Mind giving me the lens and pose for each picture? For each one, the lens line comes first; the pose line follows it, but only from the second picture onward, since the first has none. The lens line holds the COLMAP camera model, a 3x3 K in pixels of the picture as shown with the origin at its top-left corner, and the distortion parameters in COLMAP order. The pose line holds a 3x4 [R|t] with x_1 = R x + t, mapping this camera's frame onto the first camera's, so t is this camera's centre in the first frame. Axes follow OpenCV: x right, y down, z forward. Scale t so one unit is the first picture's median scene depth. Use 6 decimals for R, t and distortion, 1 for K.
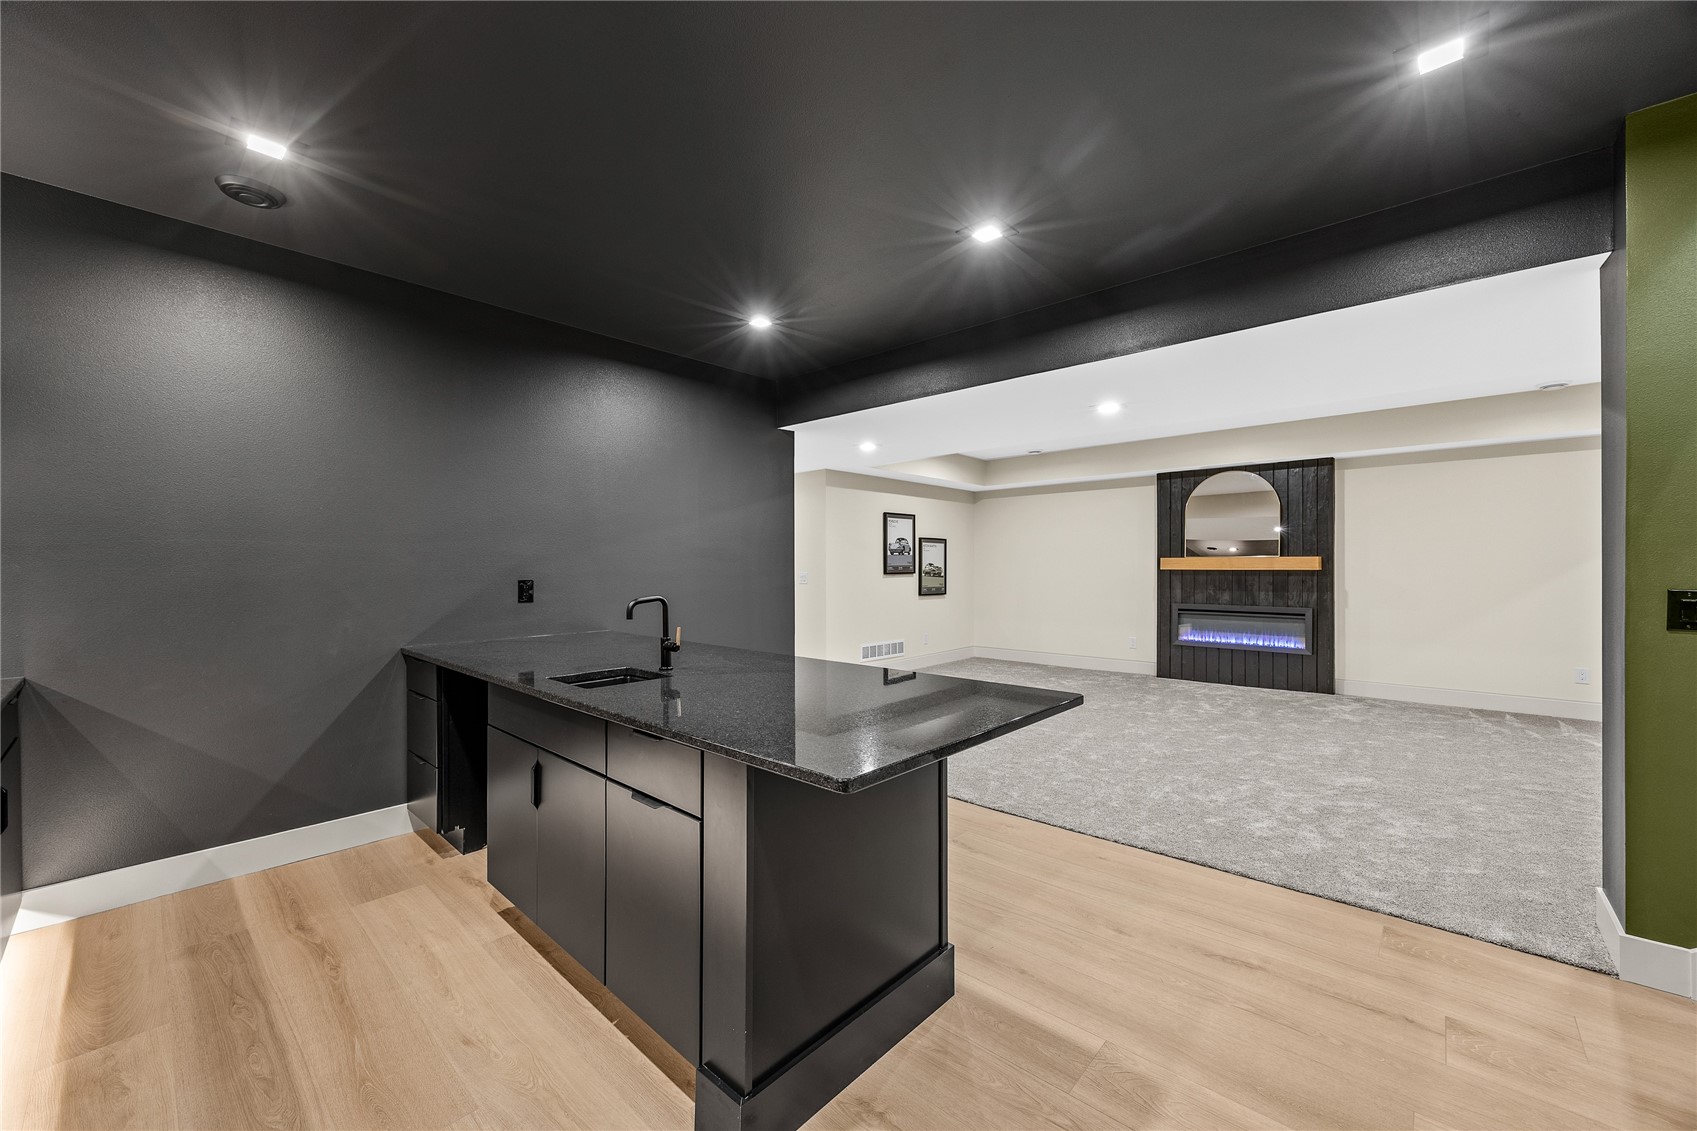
lens RADIAL K [[655.6, 0, 850.0], [0, 655.6, 561.0], [0, 0, 1]] dist [-0.000831, -0.000382]
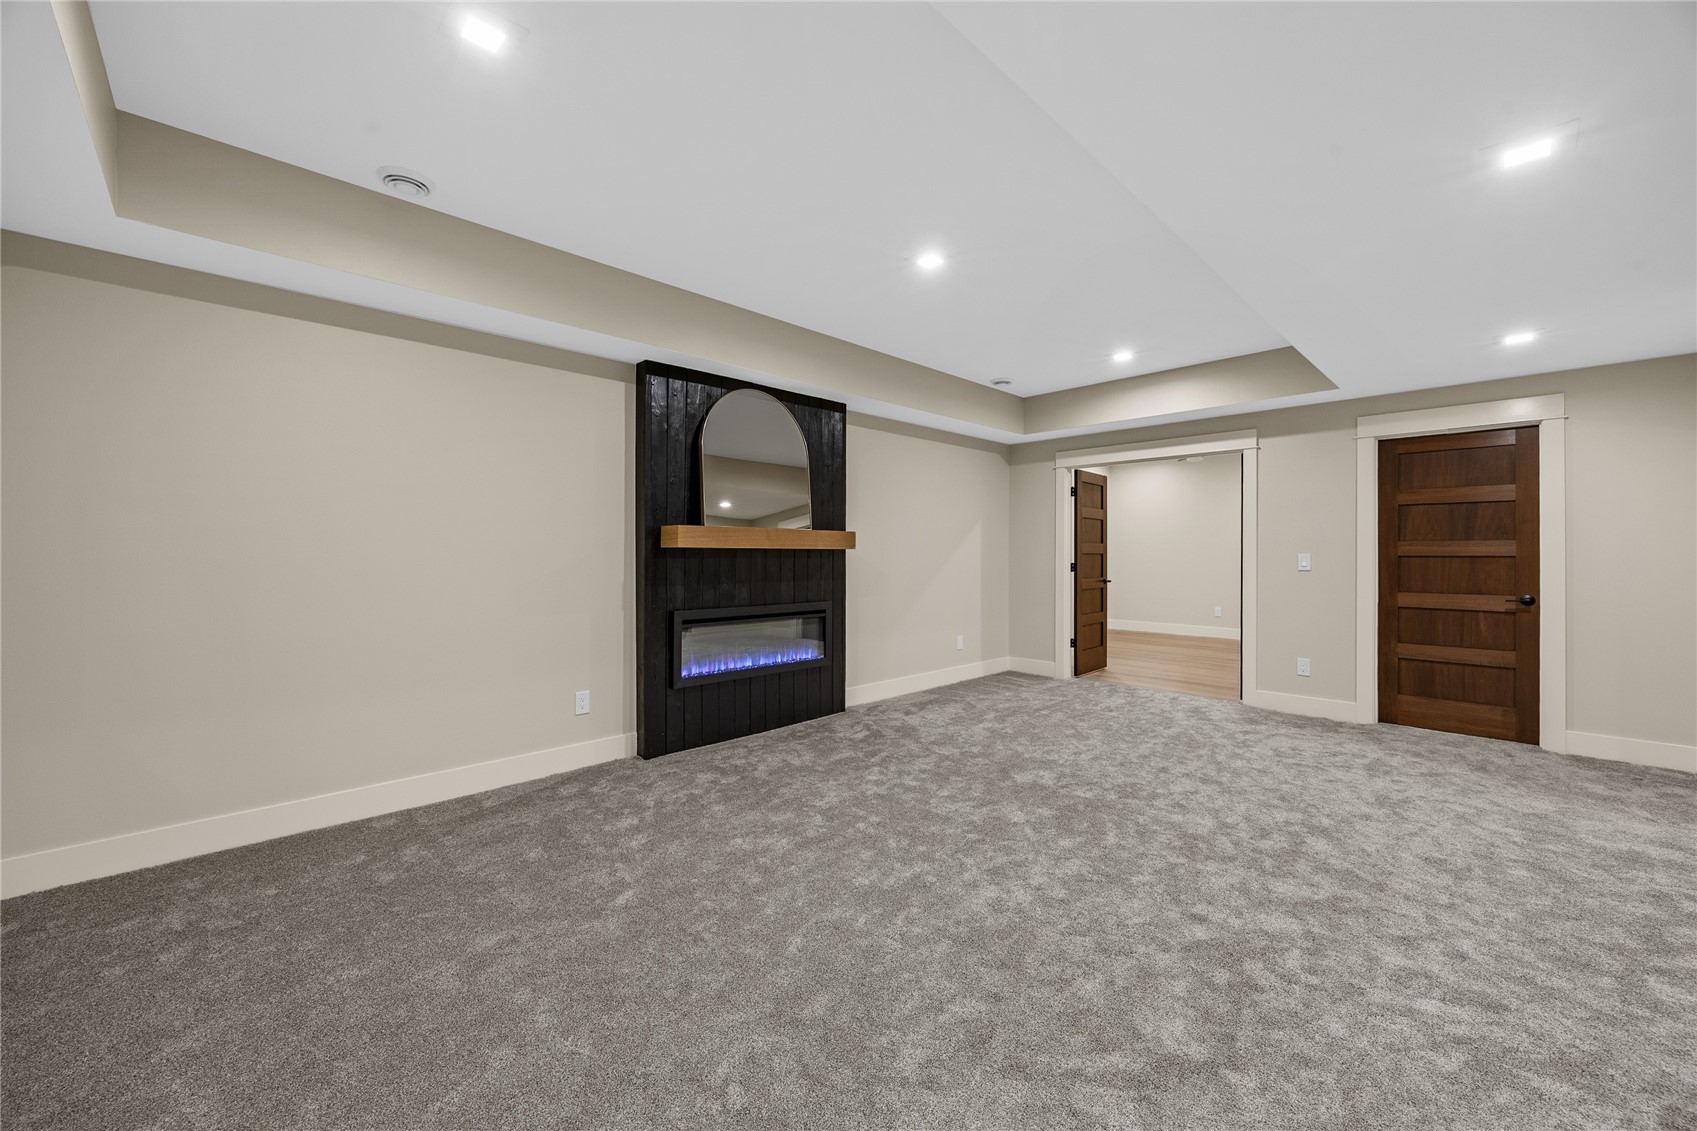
lens RADIAL K [[655.6, 0, 850.0], [0, 655.6, 561.0], [0, 0, 1]] dist [-0.000831, -0.000382]
pose [[0.066623, -0.002518, 0.997775, -0.030796], [-0.004557, 0.999986, 0.002828, 0.020709], [-0.997768, -0.004735, 0.066610, 0.803335]]
